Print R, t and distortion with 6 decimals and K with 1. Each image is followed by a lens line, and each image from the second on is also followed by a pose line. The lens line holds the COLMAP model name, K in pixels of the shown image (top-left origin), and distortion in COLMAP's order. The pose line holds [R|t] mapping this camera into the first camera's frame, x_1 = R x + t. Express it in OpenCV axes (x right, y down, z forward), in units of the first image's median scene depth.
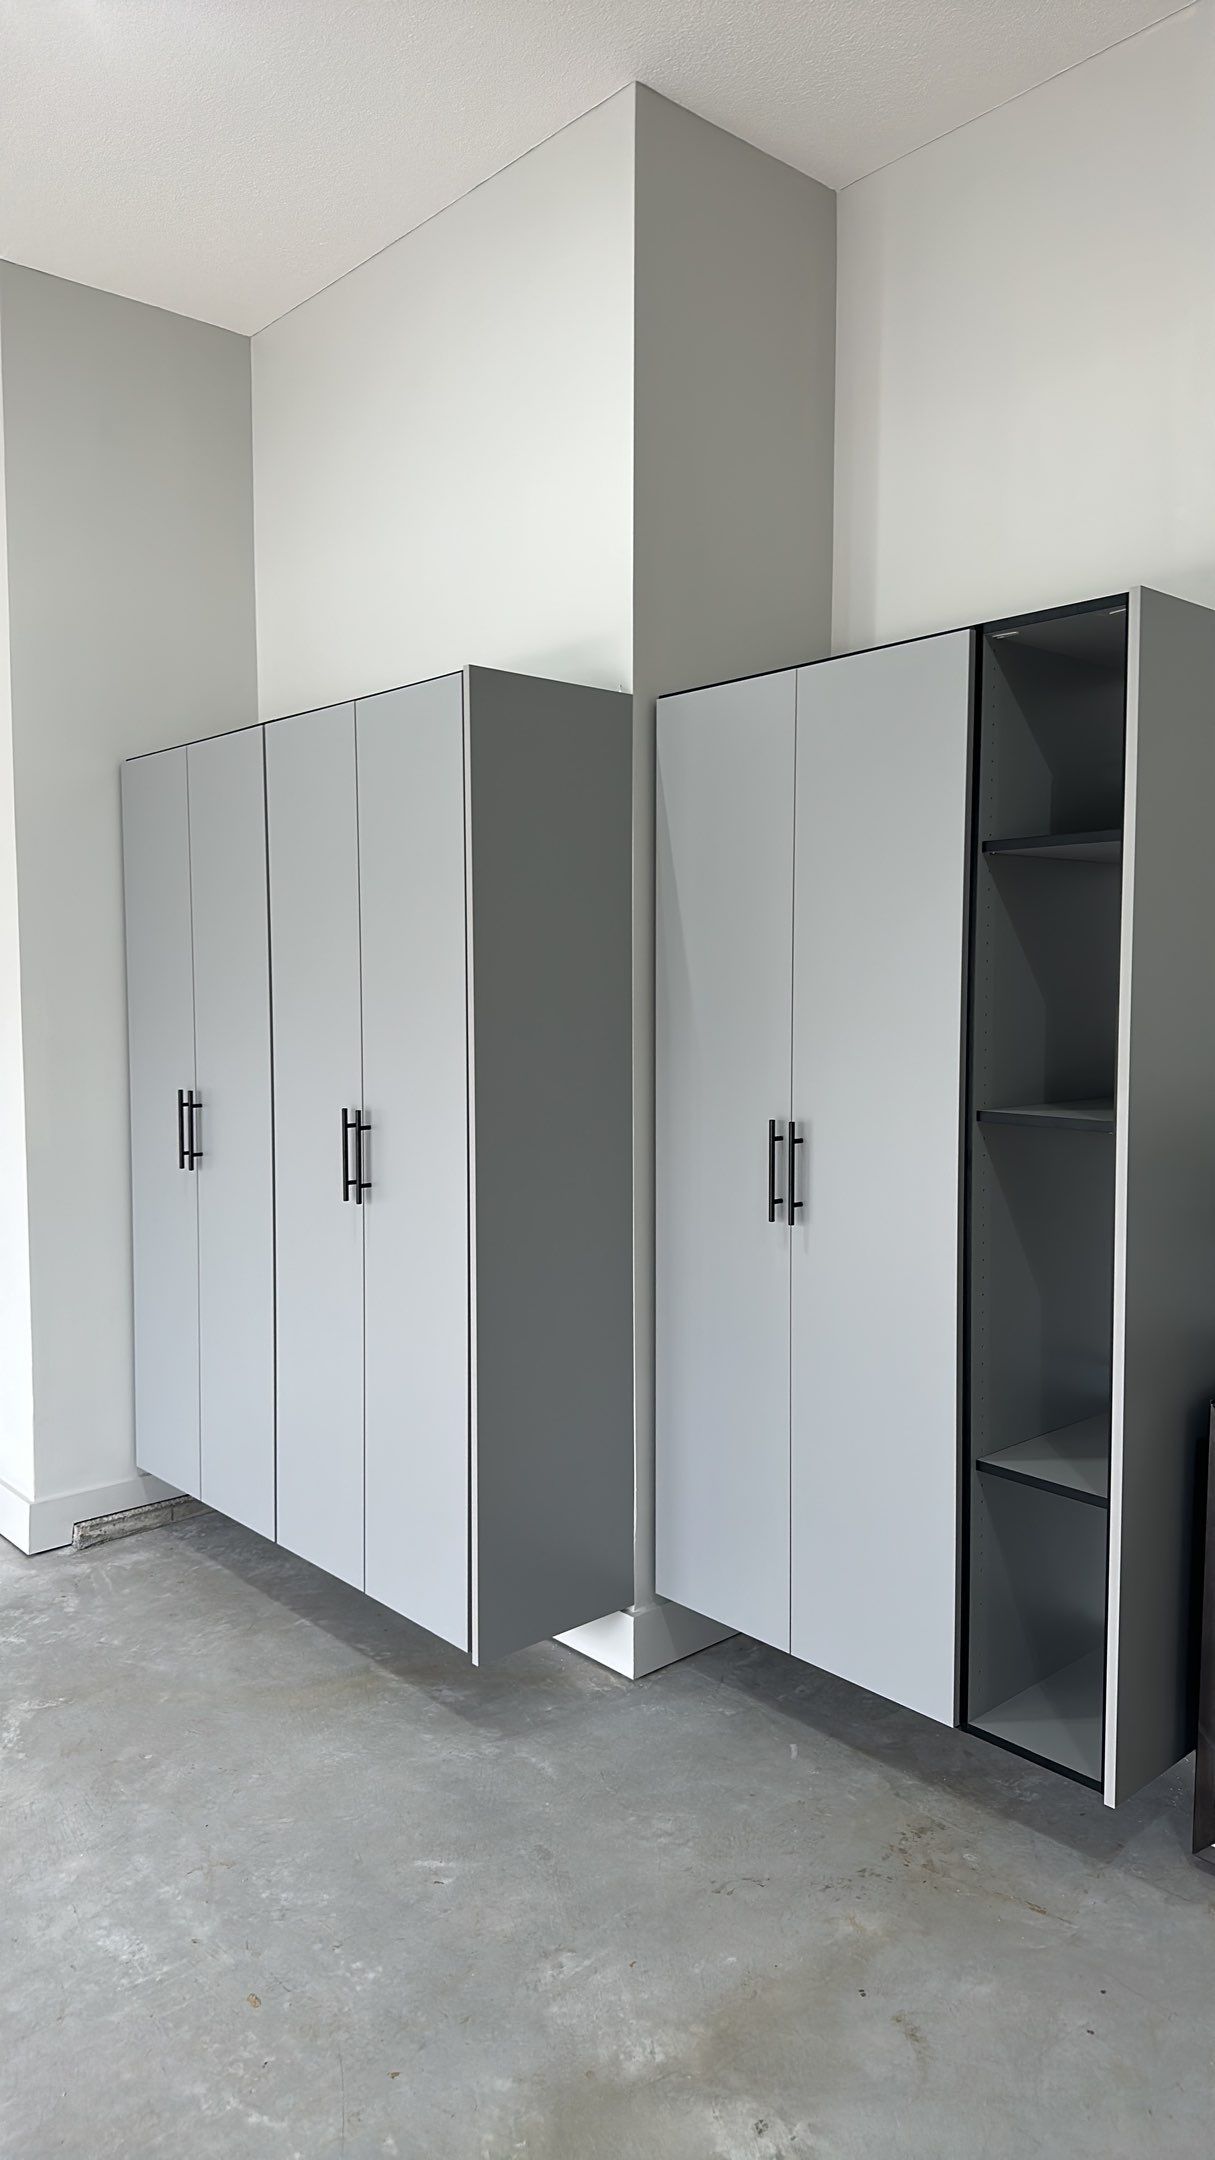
lens RADIAL K [[1459.7, 0, 607.5], [0, 1459.7, 1080.0], [0, 0, 1]] dist [0.028192, -0.056146]
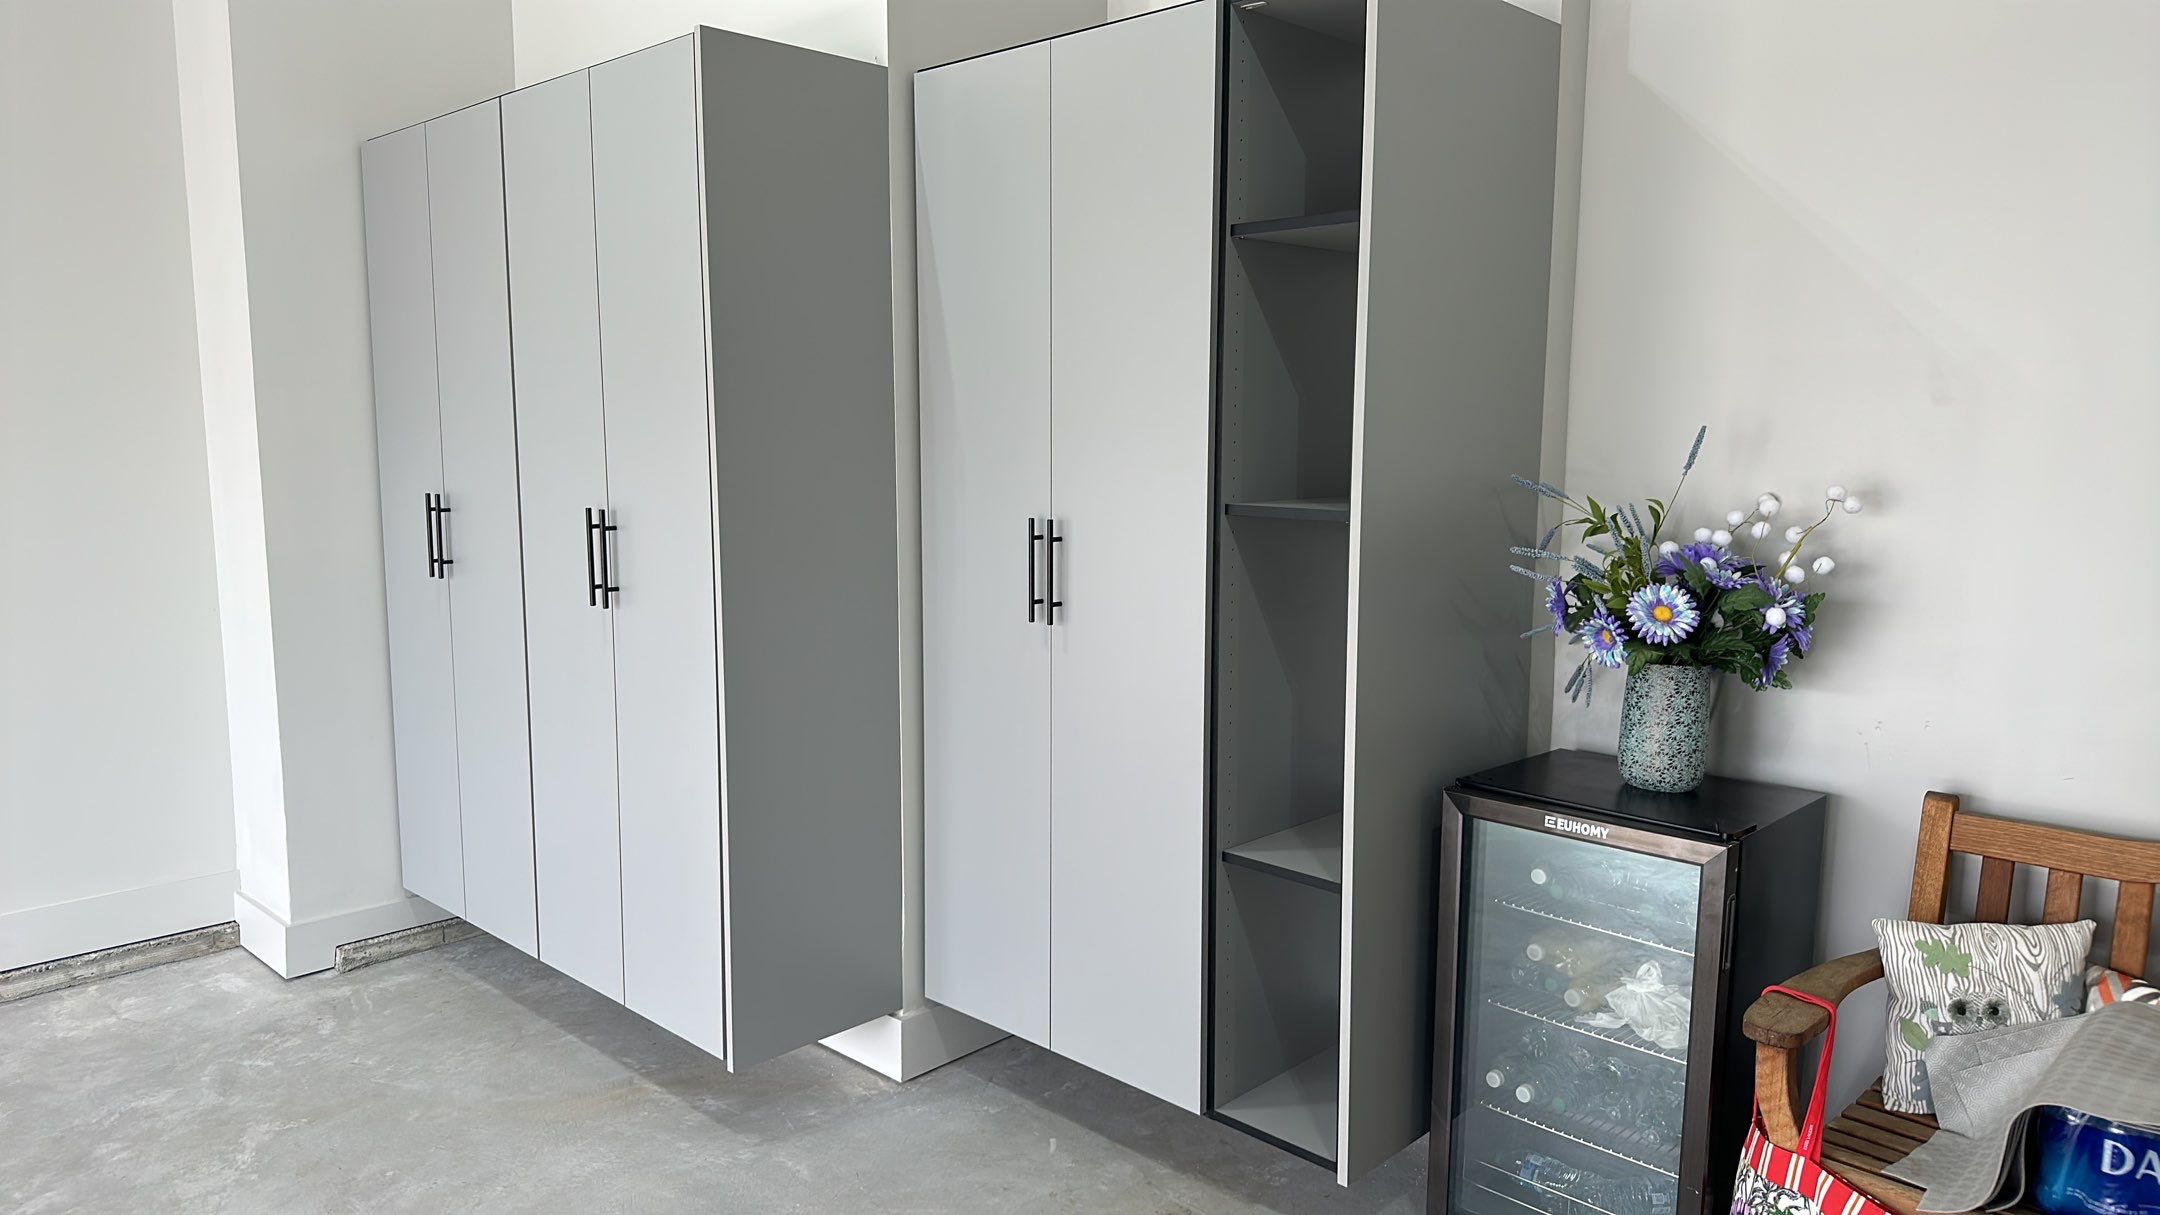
lens RADIAL K [[1459.7, 0, 1080.6], [0, 1459.7, 611.6], [0, 0, 1]] dist [0.028192, -0.056146]
pose [[0.996991, -0.005572, 0.077317, 0.067099], [0.000374, 0.997747, 0.067082, 0.023212], [-0.077517, -0.066852, 0.994747, 0.021153]]
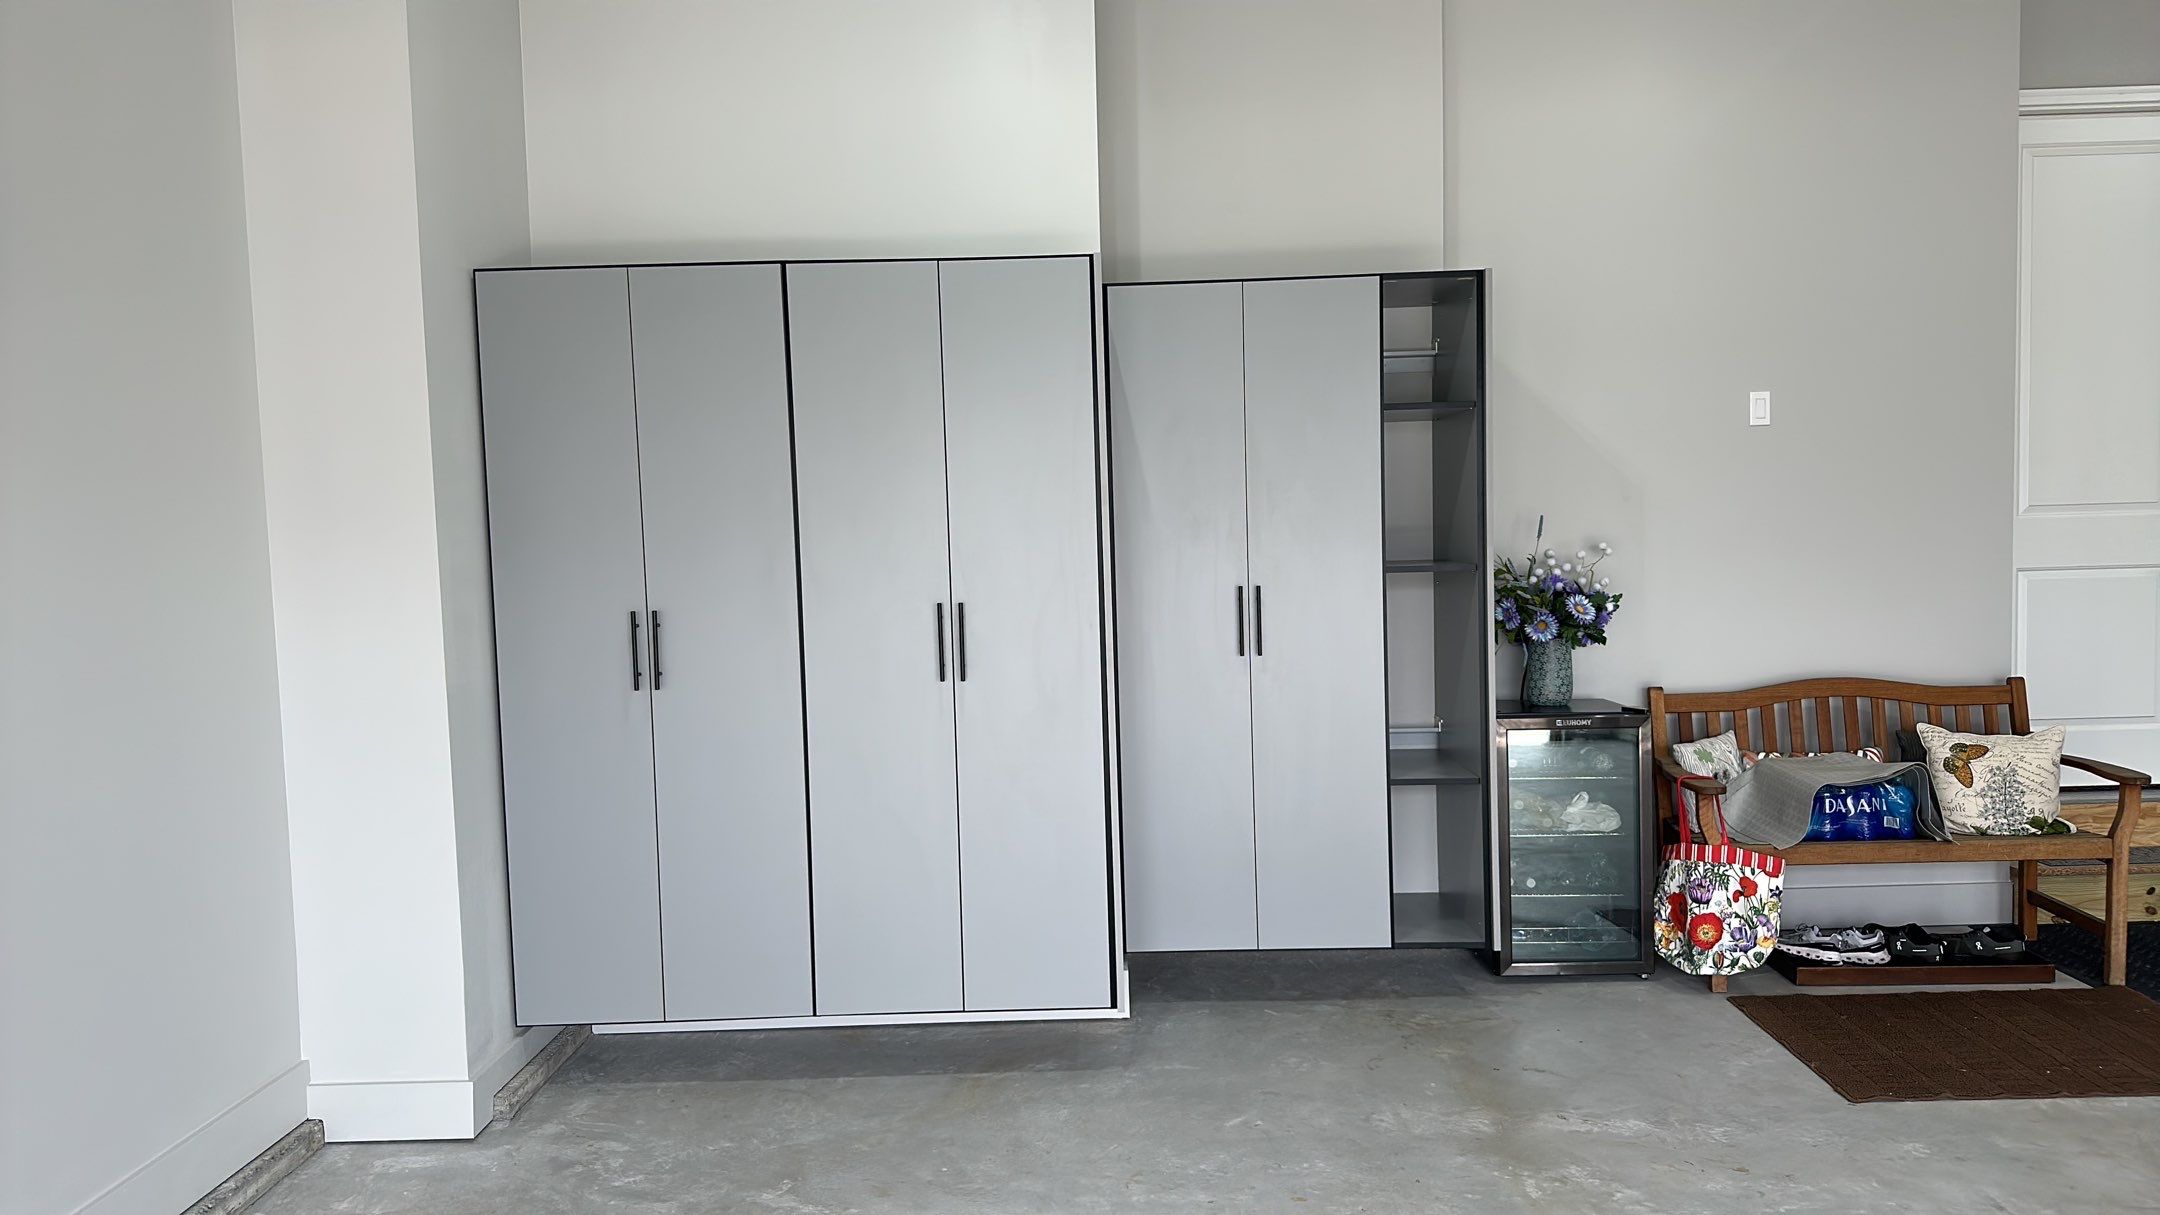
lens RADIAL K [[1456.1, 0, 1086.5], [0, 1456.1, 607.3], [0, 0, 1]] dist [0.039886, -0.050482]
pose [[0.673450, -0.061520, 0.736668, -1.001765], [0.074653, 0.997096, 0.015022, 0.014196], [-0.735453, 0.044878, 0.676088, 0.117998]]
